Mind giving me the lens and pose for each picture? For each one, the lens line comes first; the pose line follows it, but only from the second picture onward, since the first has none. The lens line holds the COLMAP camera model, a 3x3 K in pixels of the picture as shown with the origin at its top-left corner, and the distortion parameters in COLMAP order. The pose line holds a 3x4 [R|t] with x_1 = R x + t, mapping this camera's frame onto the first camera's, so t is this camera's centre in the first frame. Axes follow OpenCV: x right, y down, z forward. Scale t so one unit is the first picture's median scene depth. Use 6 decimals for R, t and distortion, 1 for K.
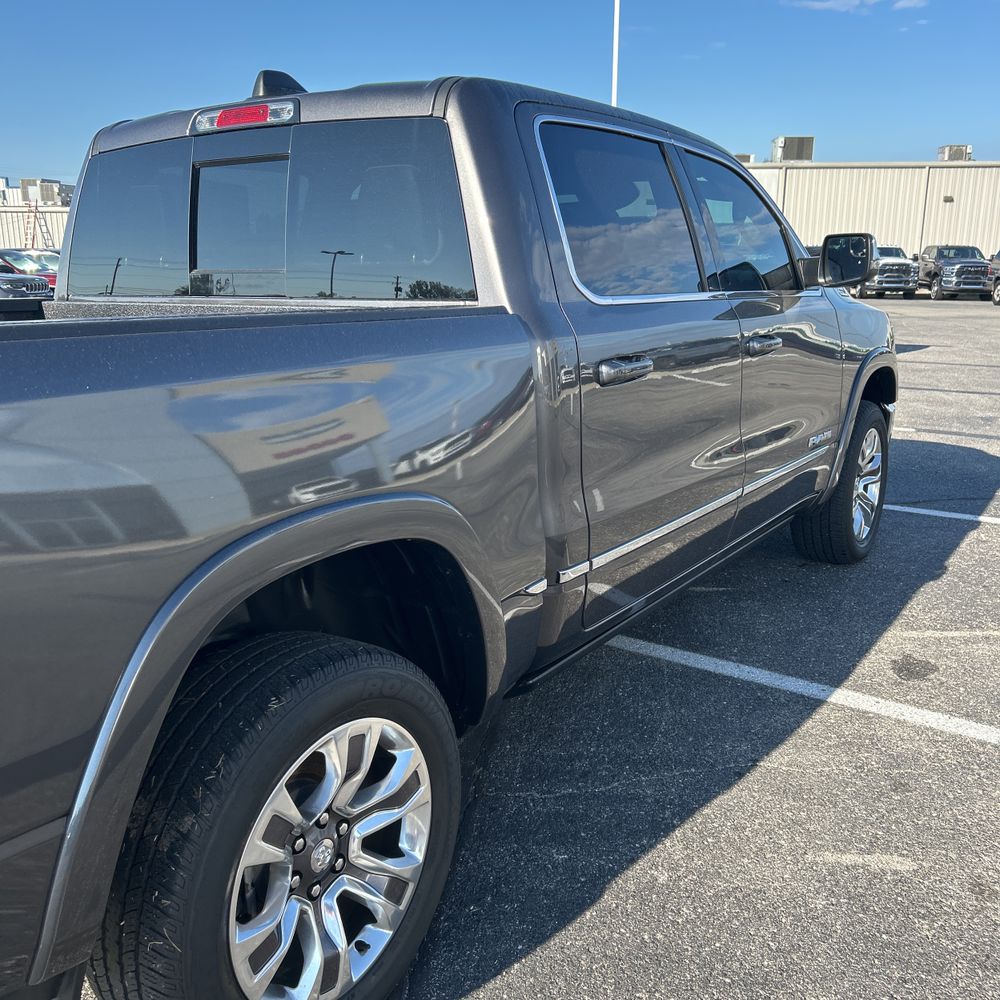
lens RADIAL K [[1000.9, 0, 473.1], [0, 1000.9, 501.5], [0, 0, 1]] dist [0.024782, -0.005004]
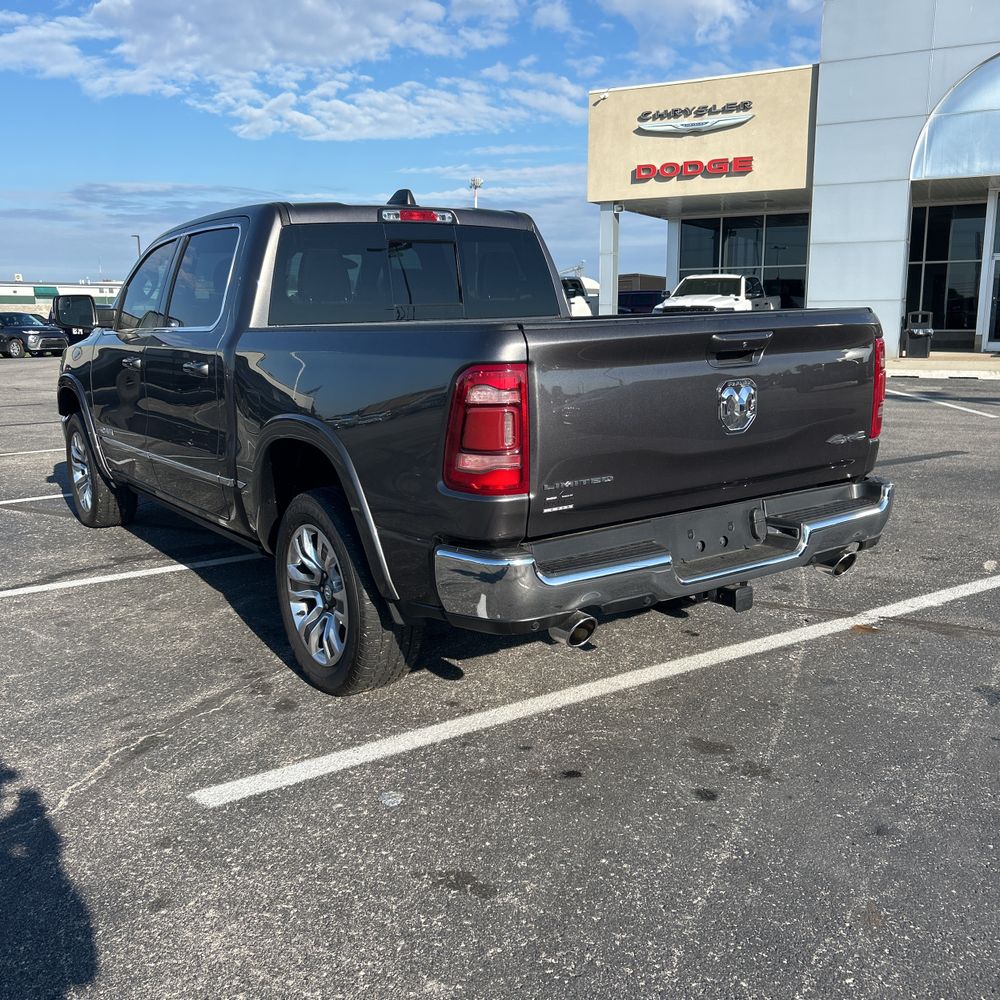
lens RADIAL K [[1057.2, 0, 495.0], [0, 1057.2, 451.9], [0, 0, 1]] dist [0.020091, -0.004999]
pose [[0.339051, -0.128612, 0.931935, -1.705911], [0.234702, 0.970852, 0.048595, -0.035462], [-0.911021, 0.202250, 0.359354, 0.257140]]
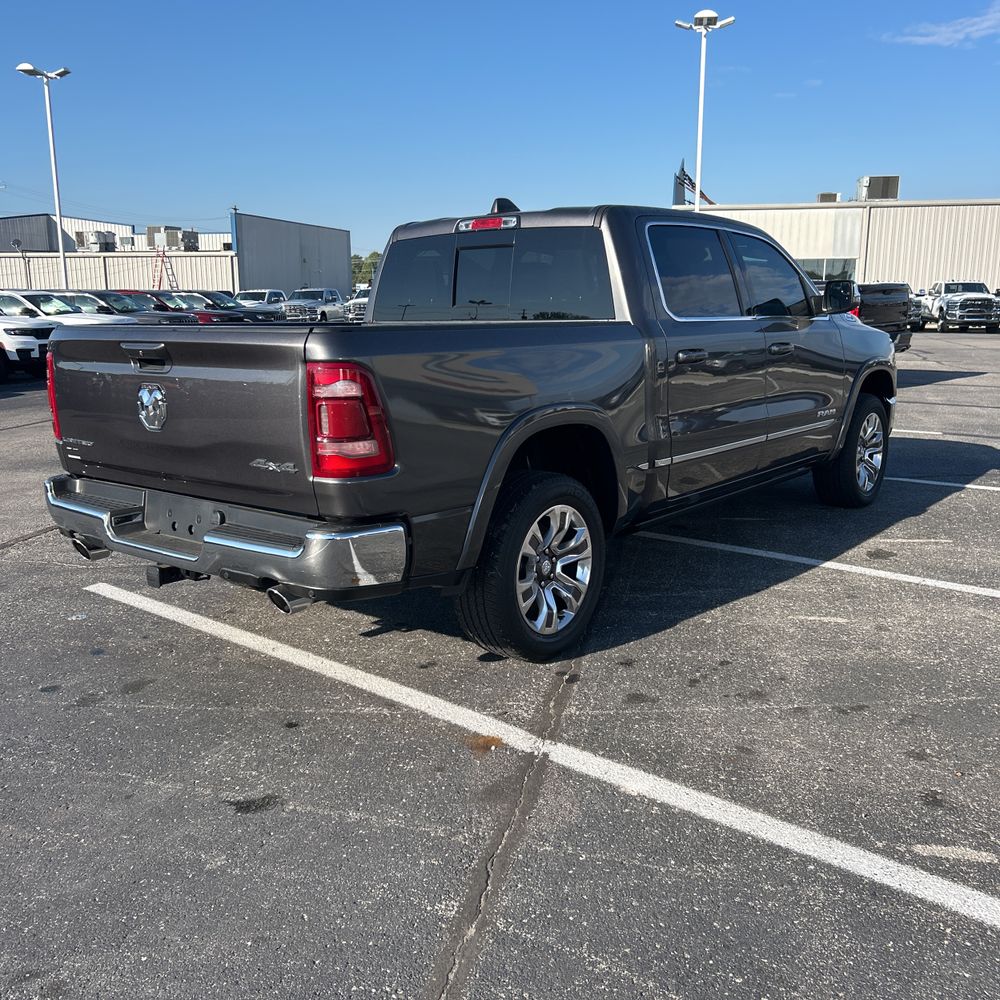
lens RADIAL K [[998.2, 0, 461.4], [0, 998.2, 500.7], [0, 0, 1]] dist [0.051768, 0.001651]
pose [[0.995753, 0.014634, -0.090898, -0.085624], [-0.017995, 0.999180, -0.036271, 0.178567], [0.090293, 0.037752, 0.995199, -0.743356]]
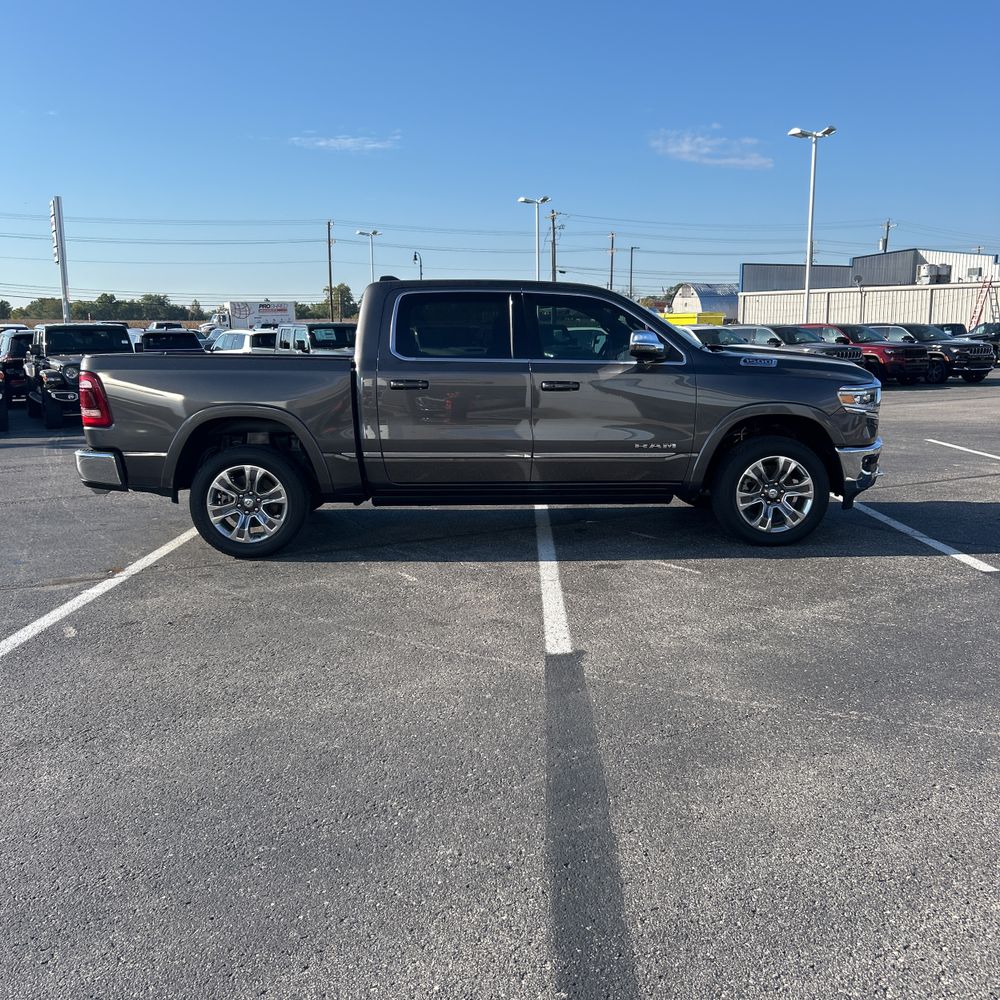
lens RADIAL K [[1005.1, 0, 516.2], [0, 1005.1, 521.9], [0, 0, 1]] dist [-0.013204, 0.017595]
pose [[0.594637, 0.155052, -0.788902, 2.085926], [-0.190435, 0.980468, 0.049162, 0.033953], [0.781115, 0.121001, 0.612550, -0.302003]]
